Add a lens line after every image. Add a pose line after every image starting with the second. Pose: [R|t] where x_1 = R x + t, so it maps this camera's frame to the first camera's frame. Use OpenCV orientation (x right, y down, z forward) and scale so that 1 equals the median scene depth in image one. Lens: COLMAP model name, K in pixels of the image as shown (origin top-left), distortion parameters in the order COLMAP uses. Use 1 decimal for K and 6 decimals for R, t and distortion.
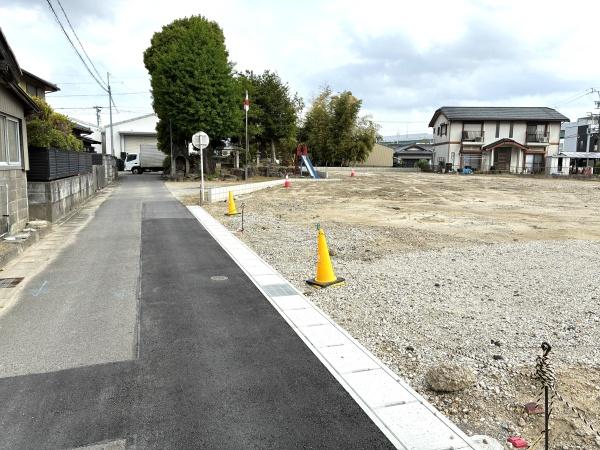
lens RADIAL K [[455.3, 0, 298.3], [0, 455.3, 221.8], [0, 0, 1]] dist [0.048824, -0.049322]
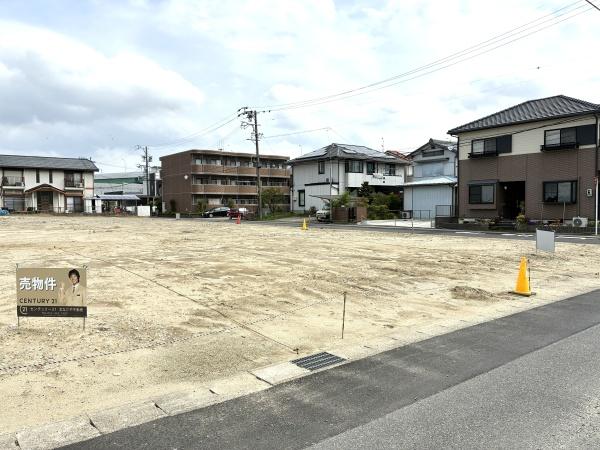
lens RADIAL K [[455.3, 0, 298.3], [0, 455.3, 221.8], [0, 0, 1]] dist [0.048824, -0.049322]
pose [[0.768972, -0.044100, 0.637759, 0.190694], [0.100854, 0.993494, -0.052905, 0.043844], [-0.631276, 0.105003, 0.768417, -0.310271]]
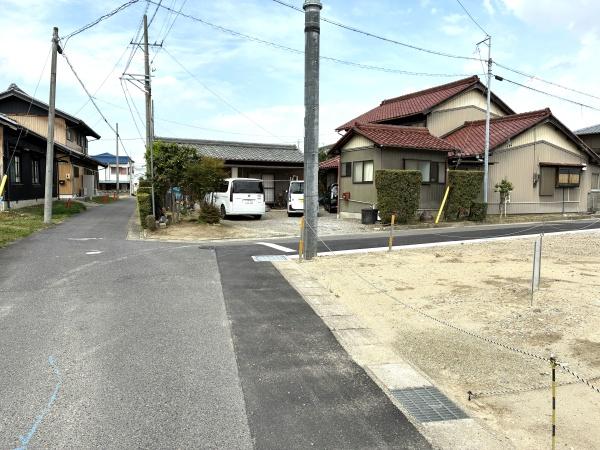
lens RADIAL K [[455.3, 0, 298.3], [0, 455.3, 221.8], [0, 0, 1]] dist [0.048824, -0.049322]
pose [[0.230101, 0.055842, -0.971563, 0.322875], [-0.126148, 0.991641, 0.027120, 0.042817], [0.964956, 0.116320, 0.235222, -0.269432]]
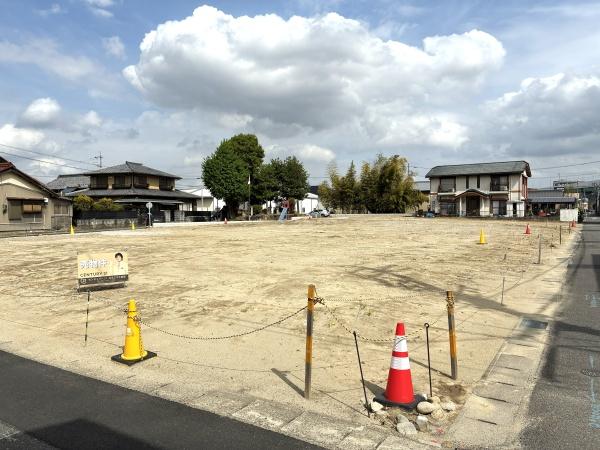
lens RADIAL K [[453.9, 0, 302.4], [0, 453.9, 232.0], [0, 0, 1]] dist [0.051636, -0.047487]
pose [[0.867574, -0.000697, -0.497308, 0.666800], [-0.042704, 0.996201, -0.075895, 0.052063], [0.495472, 0.087082, 0.864248, -0.311544]]
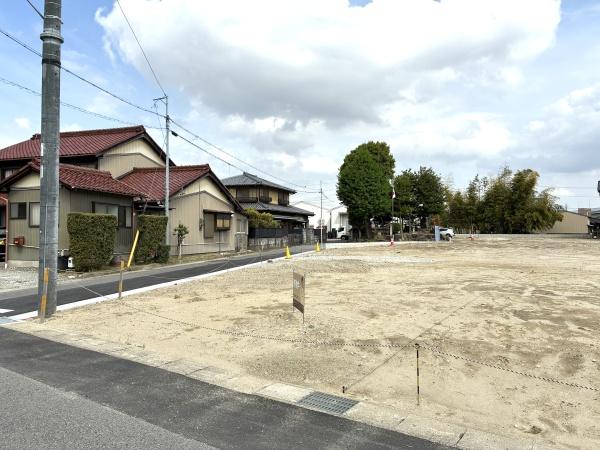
lens RADIAL K [[455.3, 0, 298.3], [0, 455.3, 221.8], [0, 0, 1]] dist [0.048824, -0.049322]
pose [[0.843835, -0.025195, -0.536010, 0.305786], [-0.057568, 0.988882, -0.137110, 0.046807], [0.533505, 0.146556, 0.833003, -0.317148]]
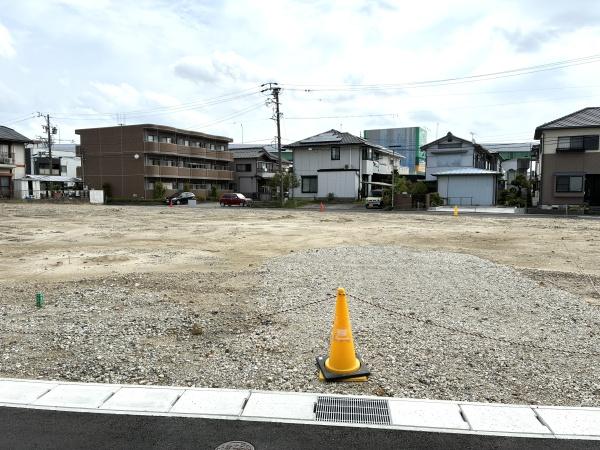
lens RADIAL K [[454.8, 0, 304.7], [0, 454.8, 222.6], [0, 0, 1]] dist [0.058727, -0.069751]
pose [[0.411026, -0.075320, 0.908507, -0.067157], [0.118950, 0.992492, 0.028468, -0.012418], [-0.903830, 0.096366, 0.416900, 0.095171]]
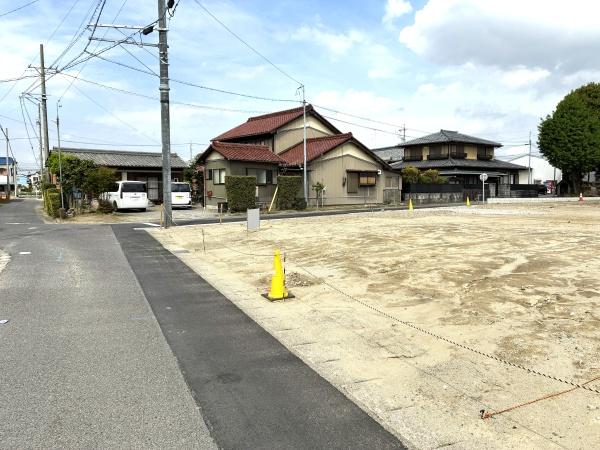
lens RADIAL K [[455.3, 0, 298.3], [0, 455.3, 221.8], [0, 0, 1]] dist [0.048824, -0.049322]
pose [[0.434098, 0.048651, -0.899551, 0.501291], [-0.104746, 0.994494, 0.003239, 0.047101], [0.894755, 0.092818, 0.436804, -0.281628]]
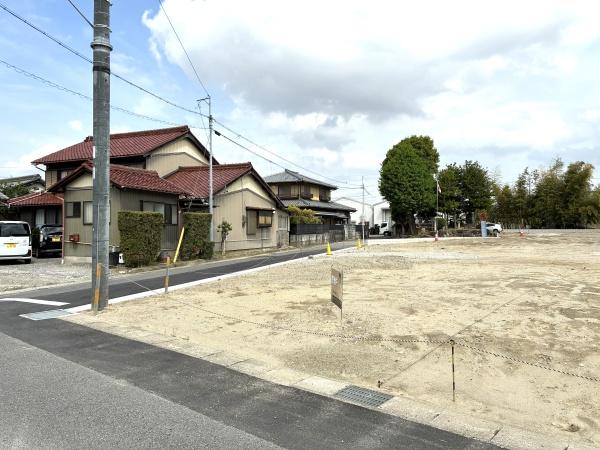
lens RADIAL K [[455.3, 0, 301.5], [0, 455.3, 220.2], [0, 0, 1]] dist [0.056902, -0.064959]
pose [[0.794437, -0.027894, -0.606705, 0.308742], [-0.062086, 0.989982, -0.126813, 0.046753], [0.604164, 0.138413, 0.784747, -0.318495]]
